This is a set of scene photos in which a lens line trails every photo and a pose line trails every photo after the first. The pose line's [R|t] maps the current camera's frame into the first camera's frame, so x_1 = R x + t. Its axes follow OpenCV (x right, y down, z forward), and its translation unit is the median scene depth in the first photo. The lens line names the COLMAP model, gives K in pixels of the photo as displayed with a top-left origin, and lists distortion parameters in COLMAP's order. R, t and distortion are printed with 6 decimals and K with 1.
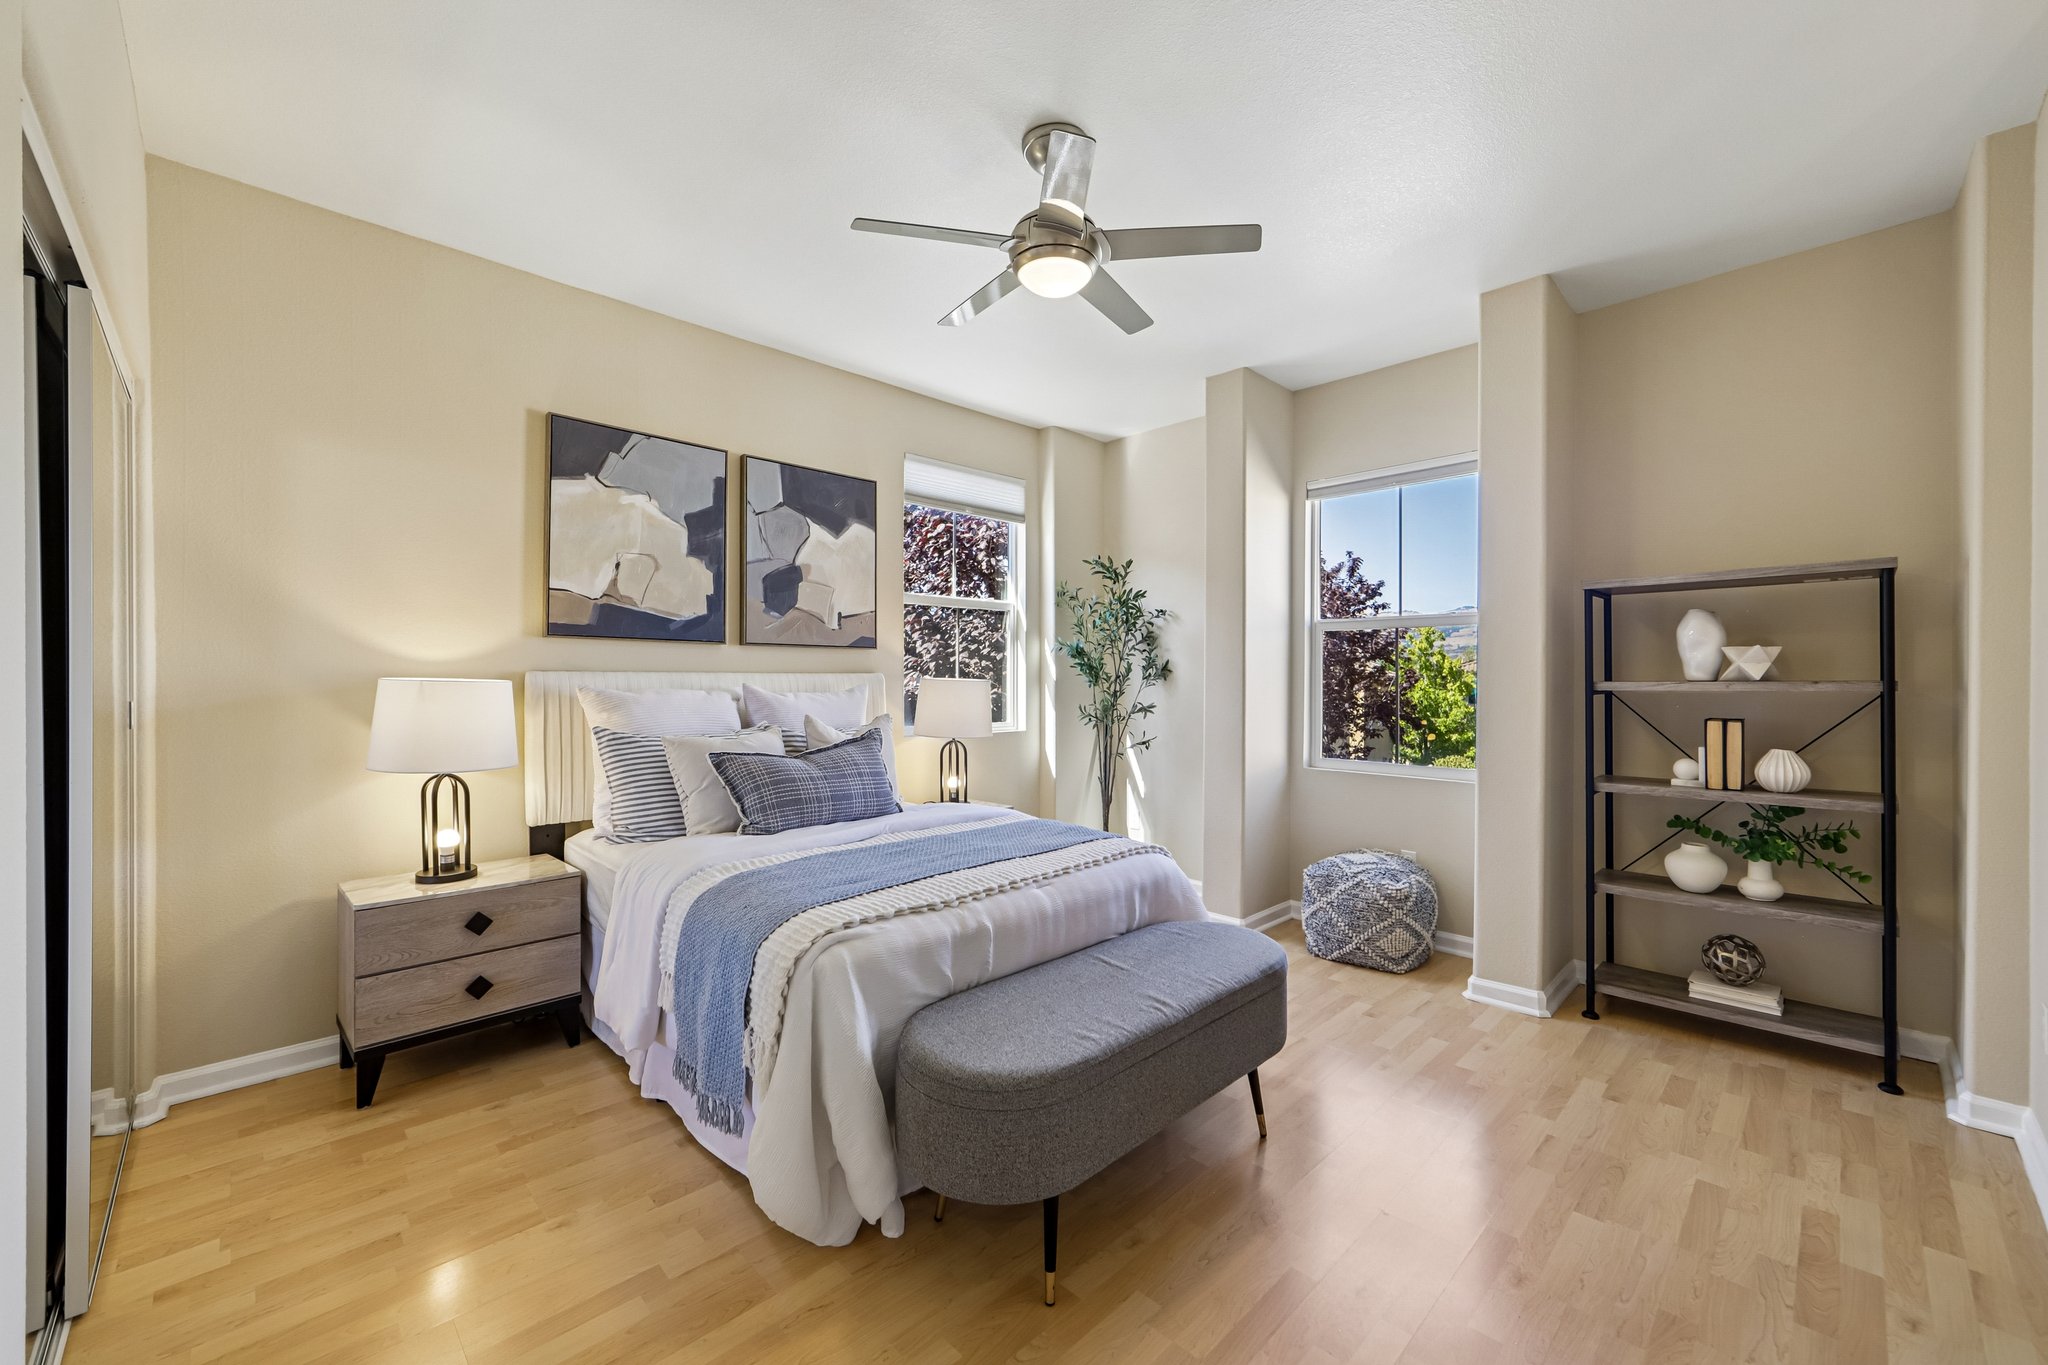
lens RADIAL K [[821.8, 0, 1035.2], [0, 821.8, 676.3], [0, 0, 1]] dist [0.000697, 0.000501]
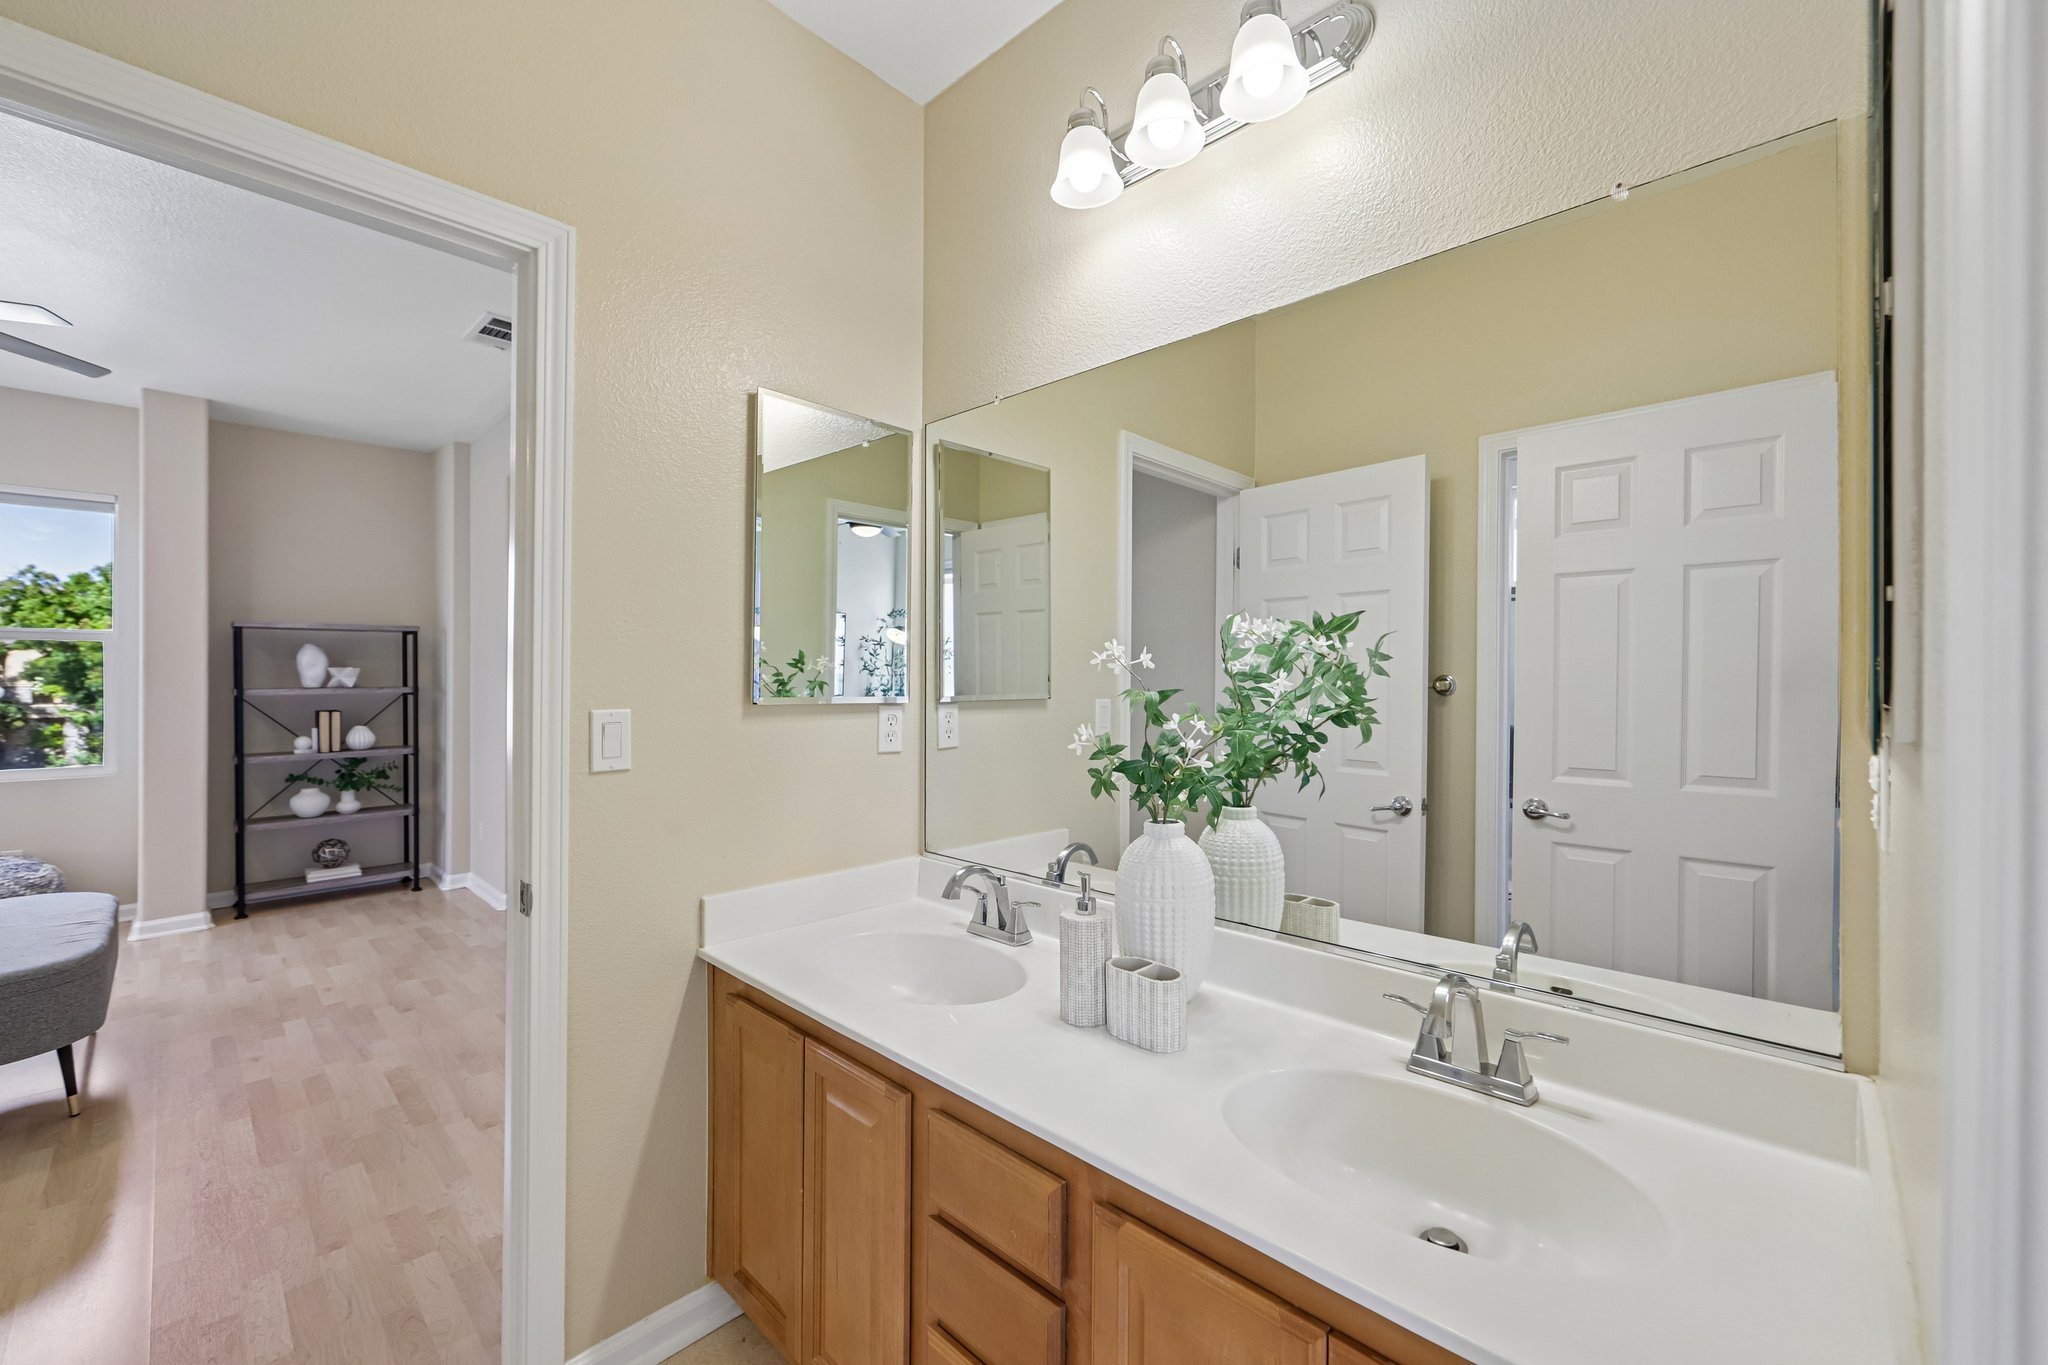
lens RADIAL K [[821.8, 0, 1035.2], [0, 821.8, 676.3], [0, 0, 1]] dist [0.000697, 0.000501]
pose [[-0.022359, -0.000374, 0.999750, -0.892927], [-0.000774, 1.000000, 0.000357, -0.020046], [-0.999750, -0.000765, -0.022360, -0.415506]]
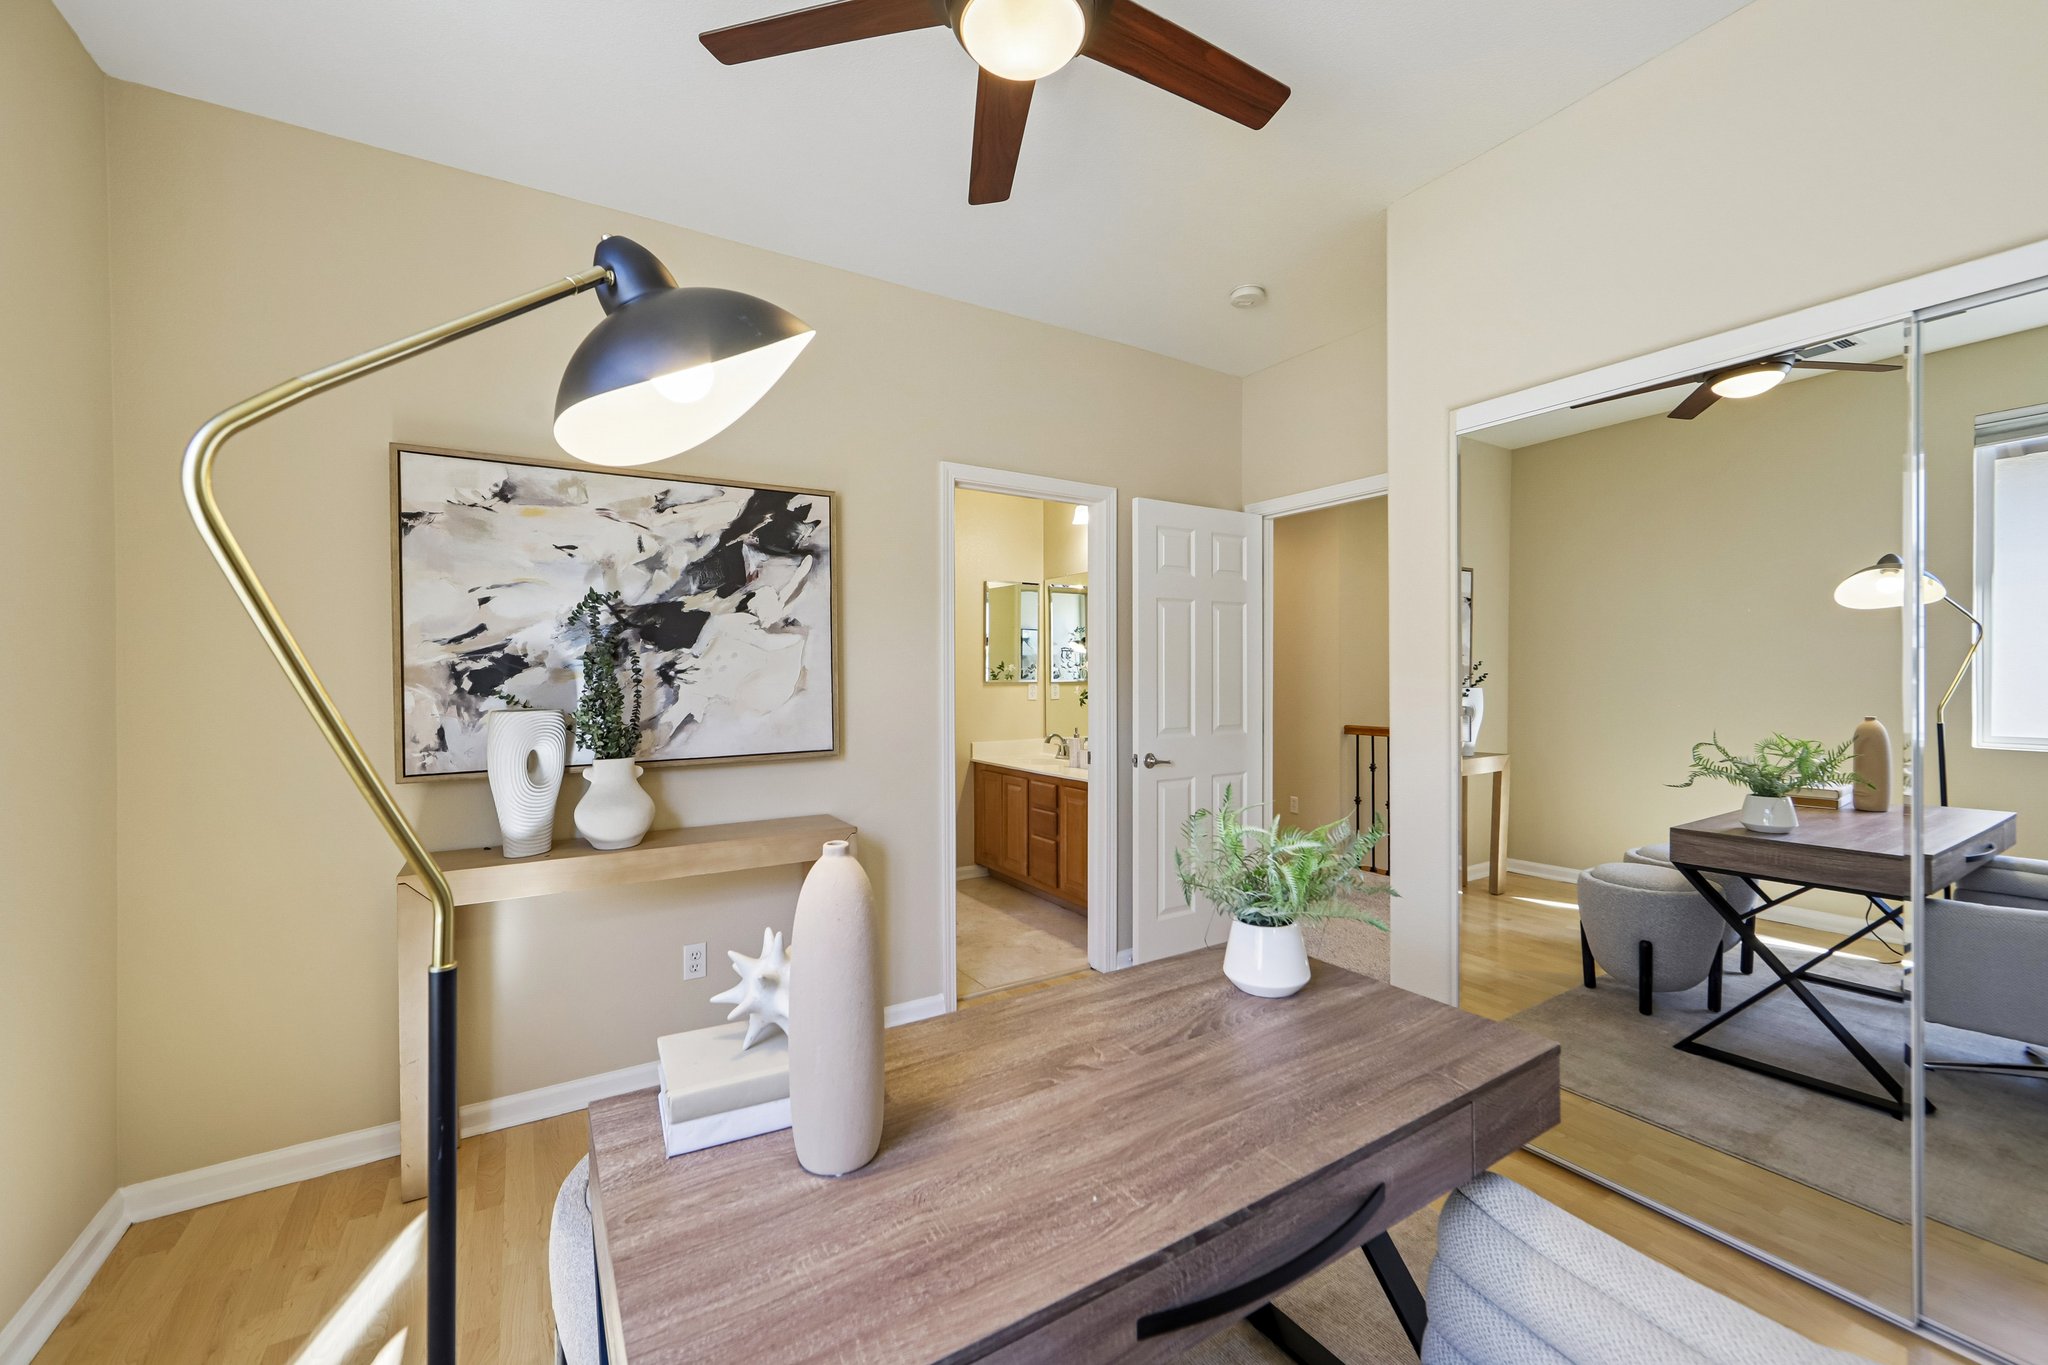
lens RADIAL K [[821.8, 0, 1035.2], [0, 821.8, 676.3], [0, 0, 1]] dist [0.000697, 0.000501]
pose [[0.242131, -0.002534, 0.970240, -2.271982], [0.011148, 0.999938, -0.000171, -0.008712], [-0.970180, 0.010858, 0.242144, -0.843663]]
